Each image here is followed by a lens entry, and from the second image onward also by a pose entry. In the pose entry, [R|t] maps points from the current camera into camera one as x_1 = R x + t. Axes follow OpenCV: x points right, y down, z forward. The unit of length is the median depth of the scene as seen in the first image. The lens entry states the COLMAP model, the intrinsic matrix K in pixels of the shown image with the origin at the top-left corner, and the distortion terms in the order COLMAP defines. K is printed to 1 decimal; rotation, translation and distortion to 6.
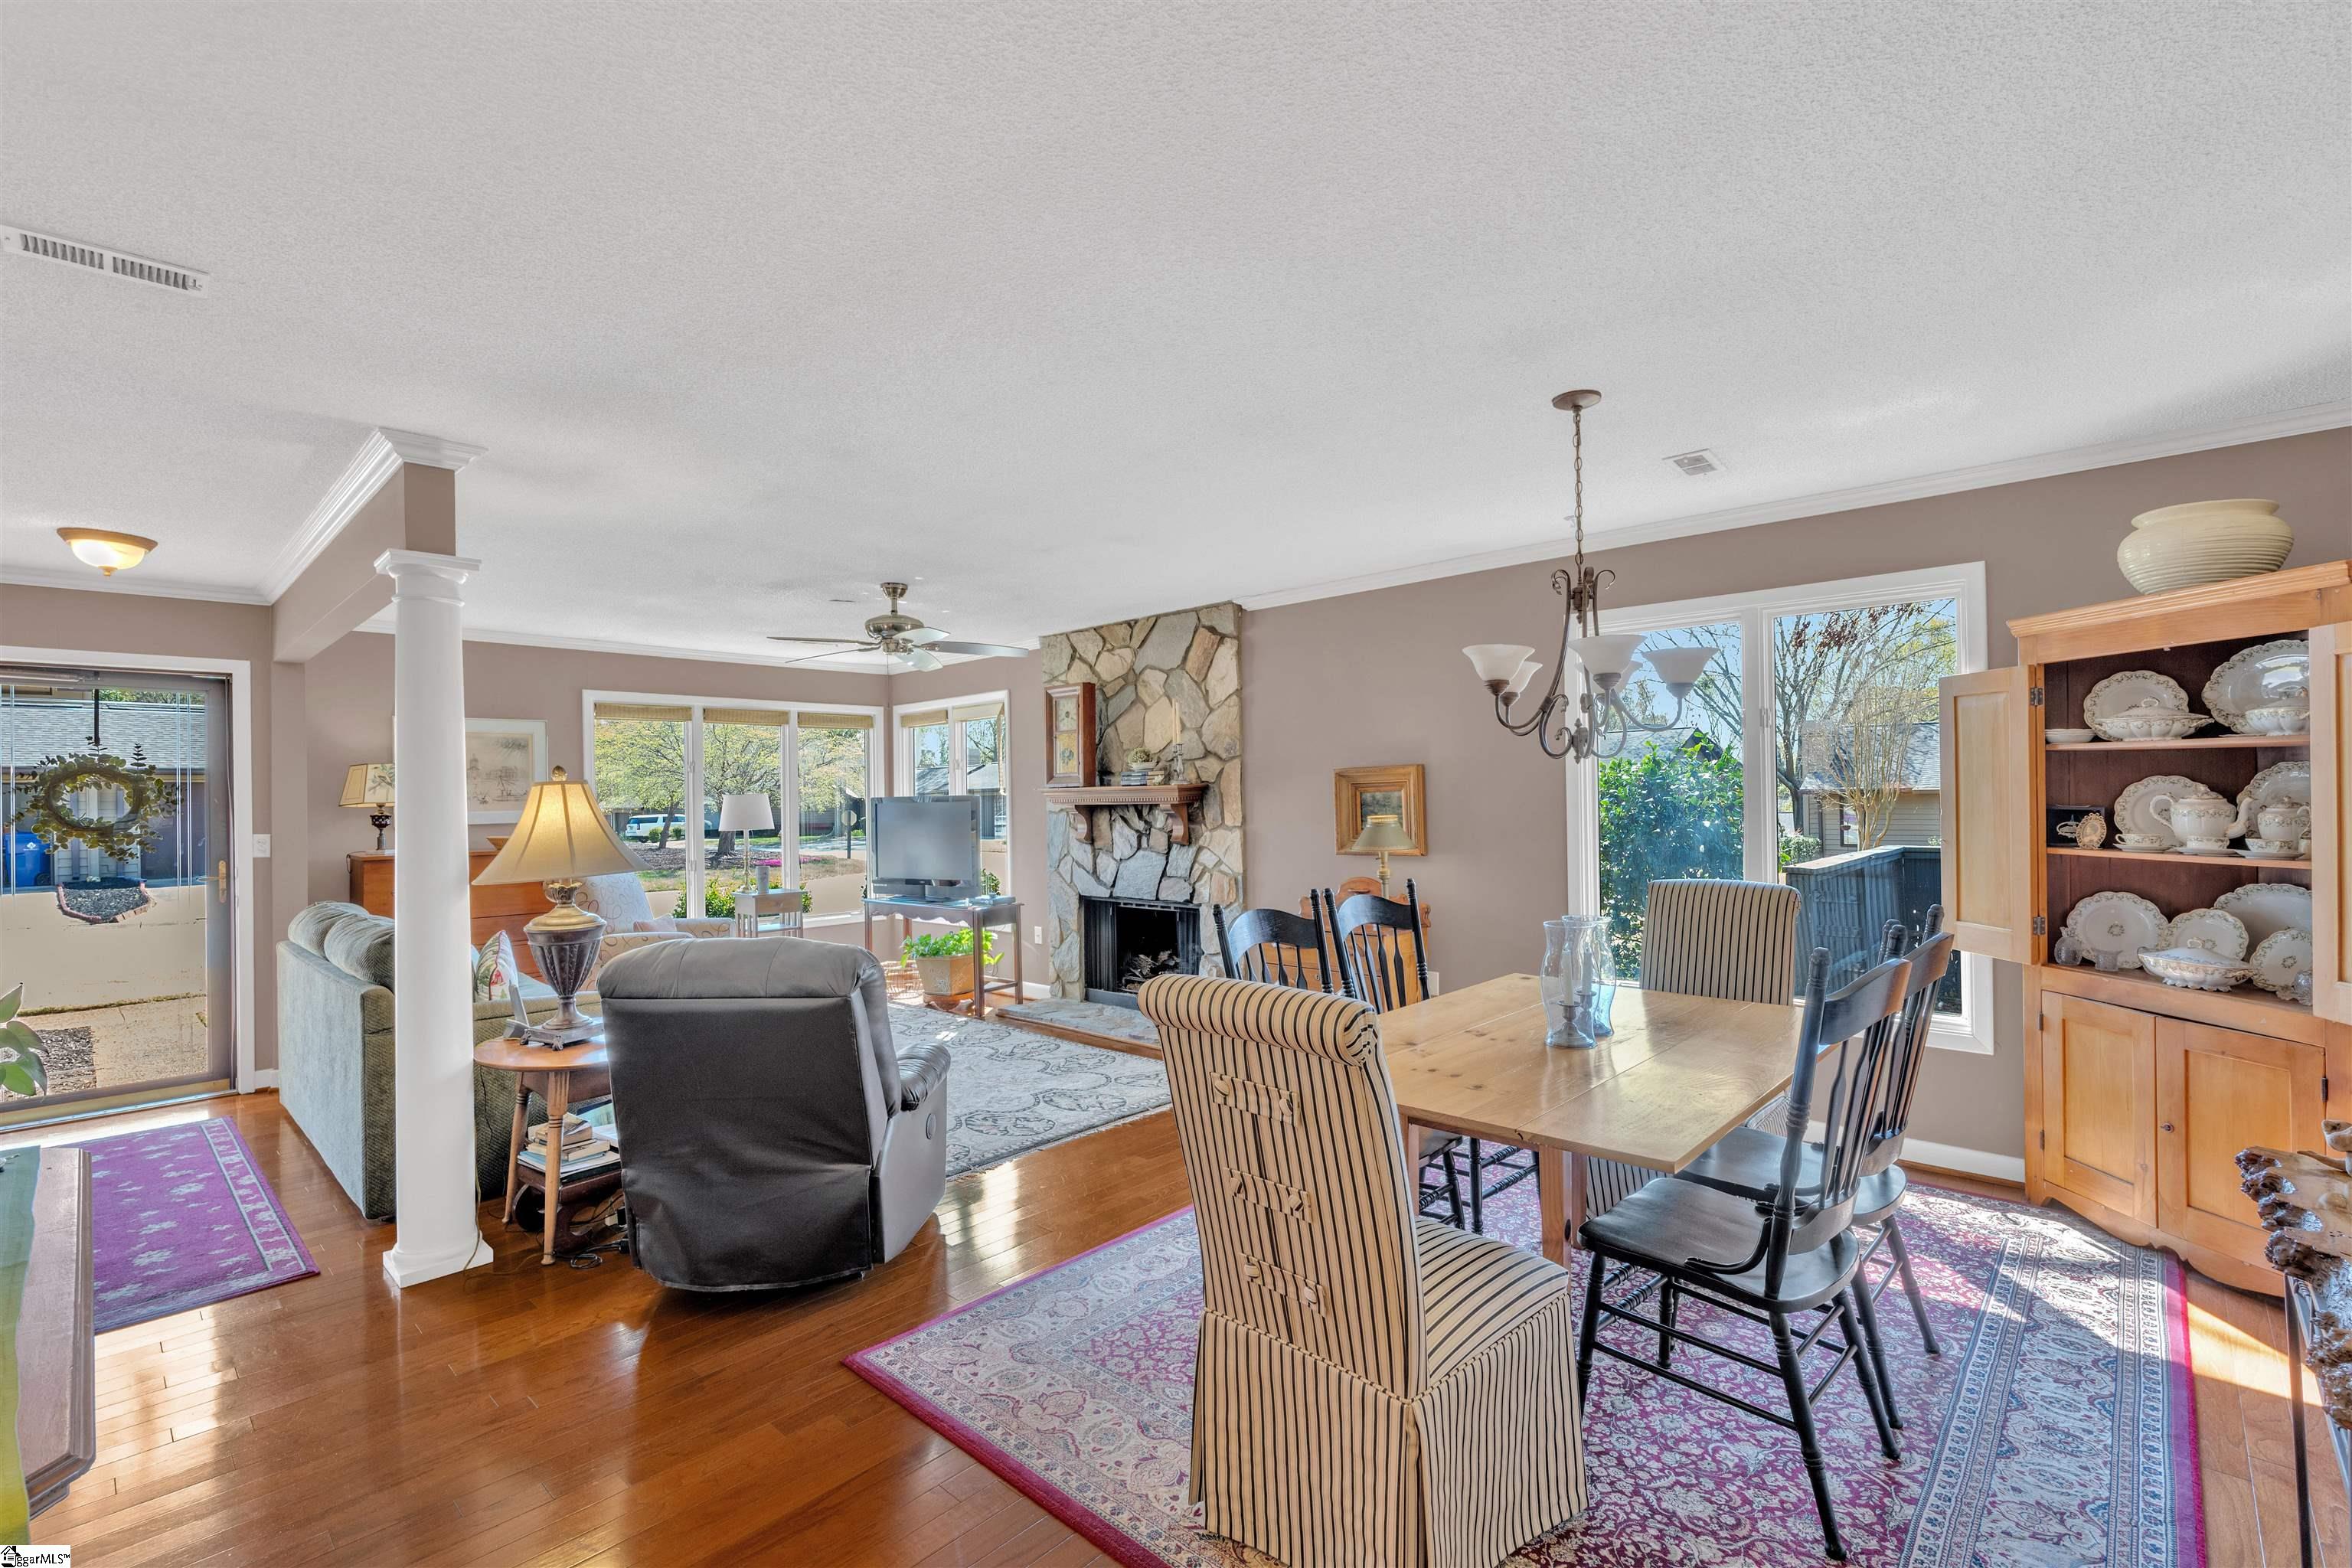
lens RADIAL K [[1058.1, 0, 1156.5], [0, 1058.1, 785.8], [0, 0, 1]] dist [-0.003958, -0.000727]
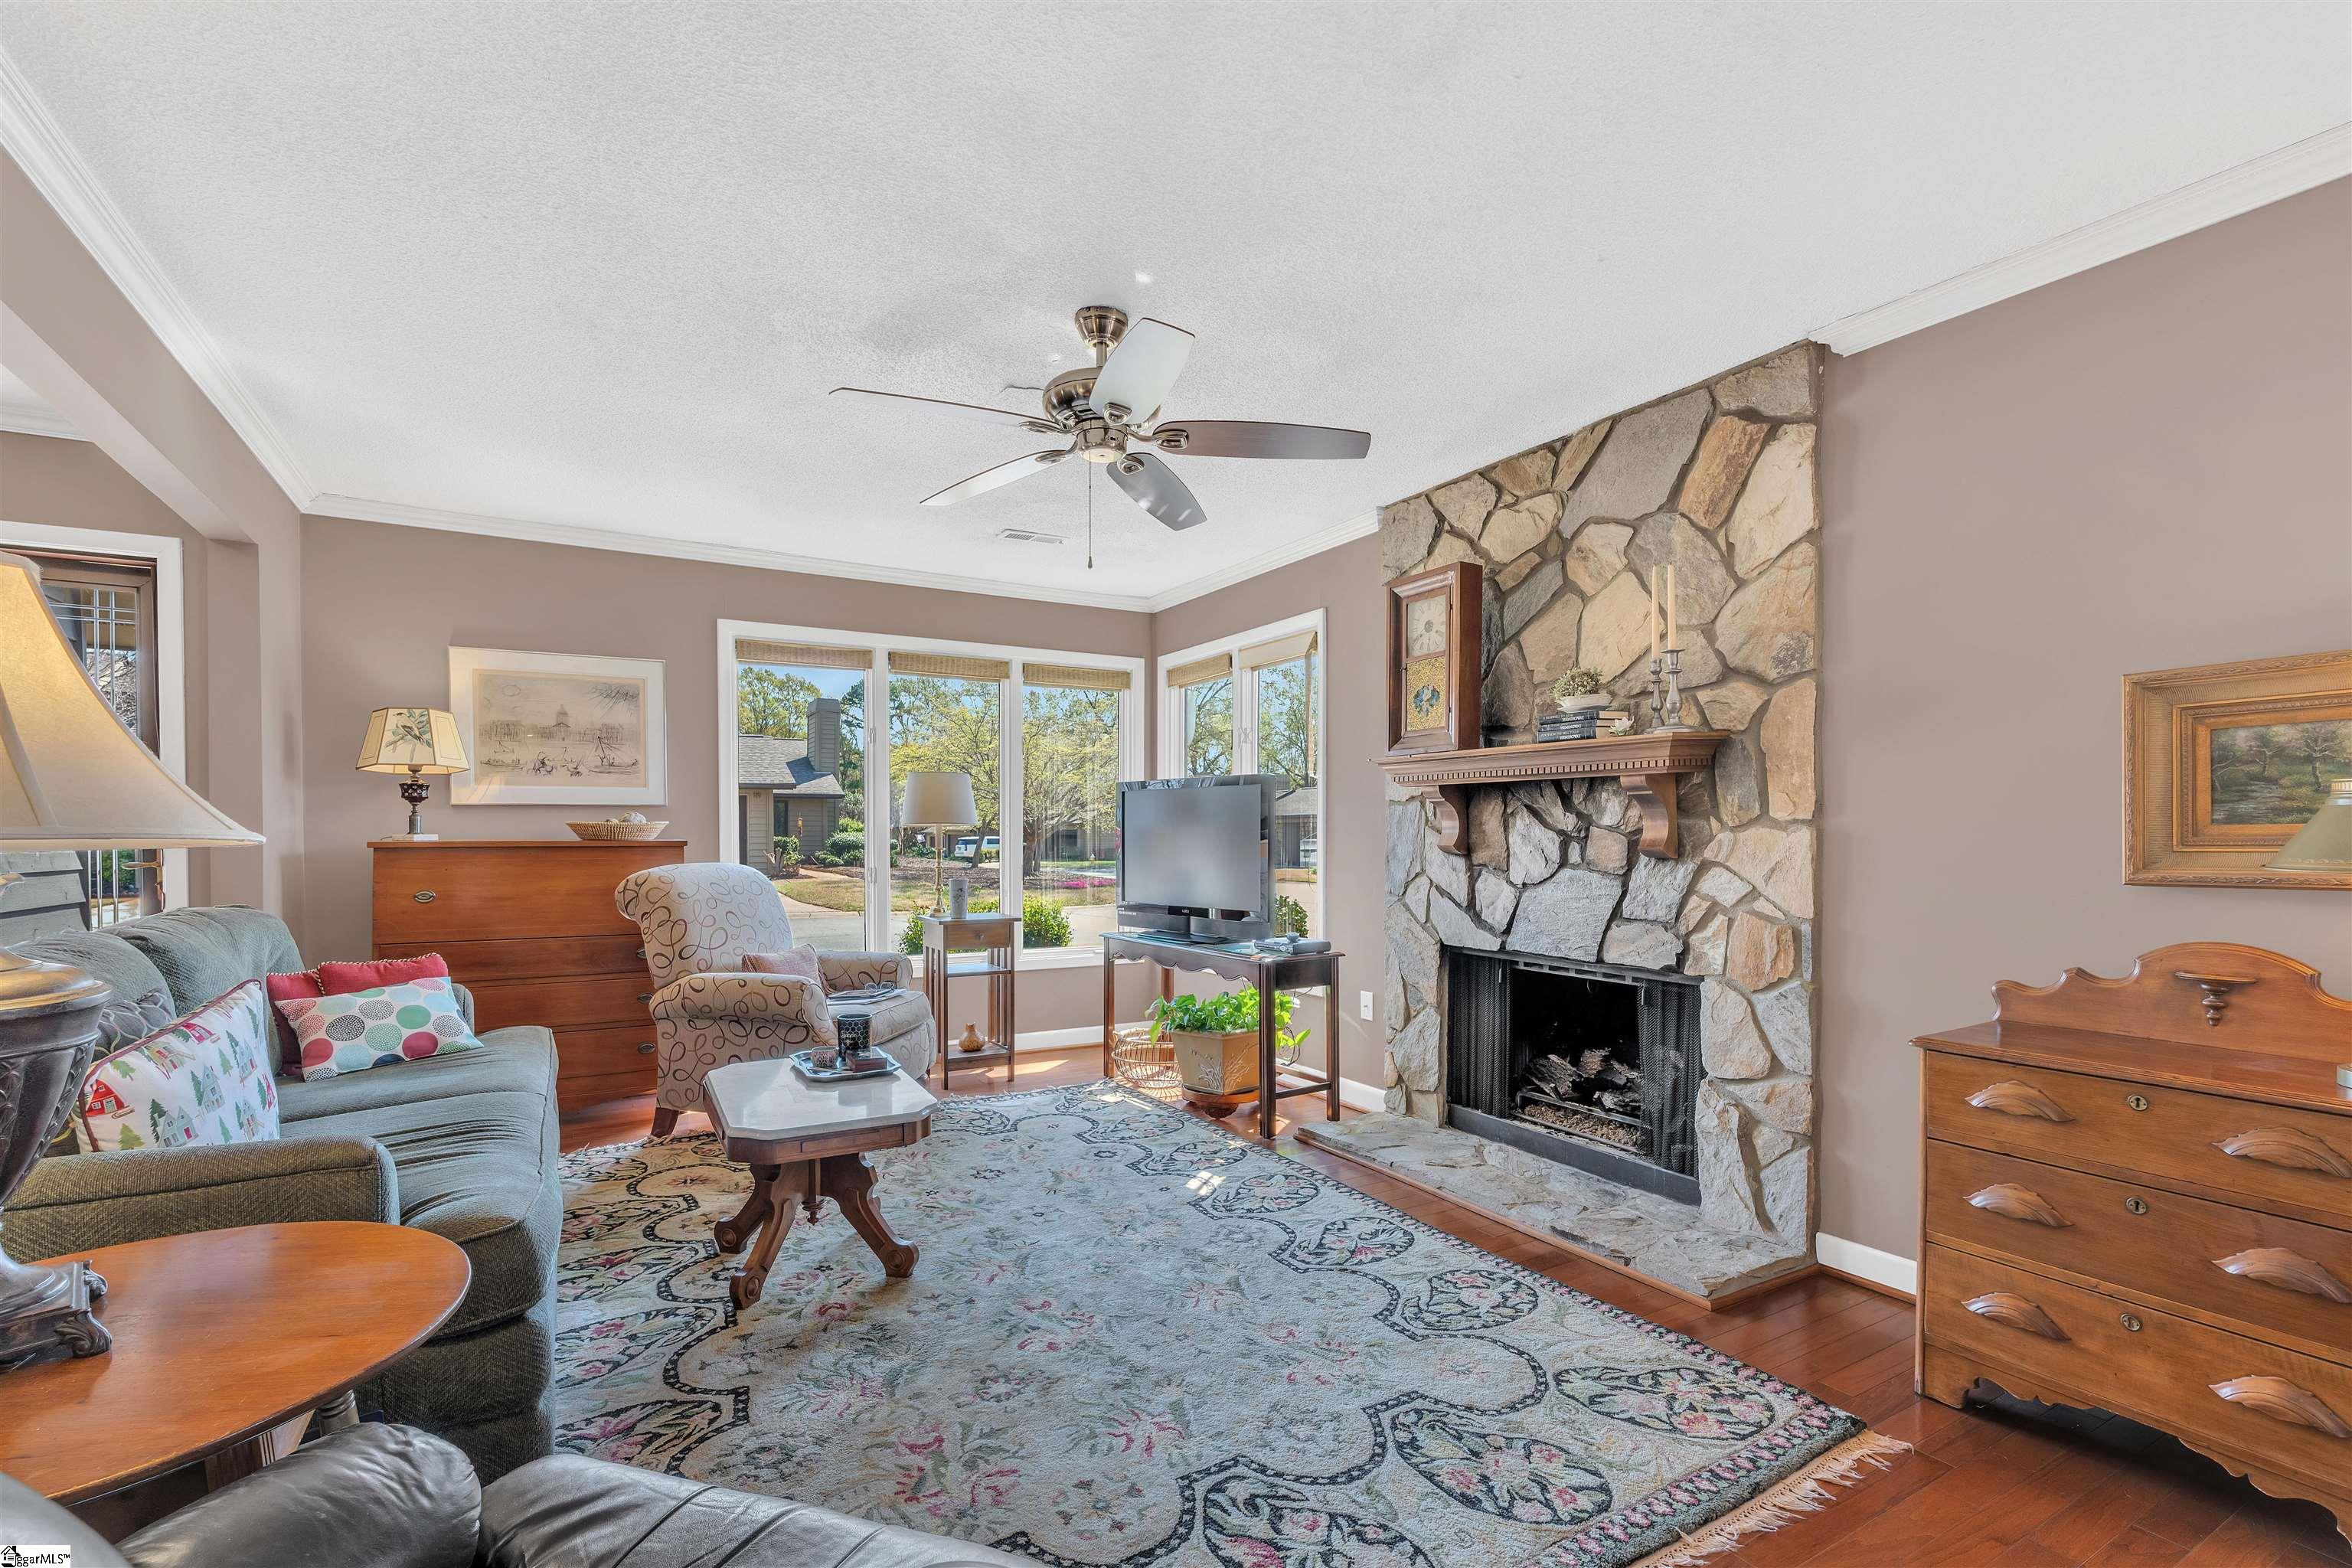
lens RADIAL K [[1058.1, 0, 1160.8], [0, 1058.1, 832.3], [0, 0, 1]] dist [-0.003958, -0.000727]
pose [[0.958372, 0.018495, -0.284922, -0.059754], [-0.014838, 0.999778, 0.014988, 0.037642], [0.285136, -0.010137, 0.958434, 0.425561]]
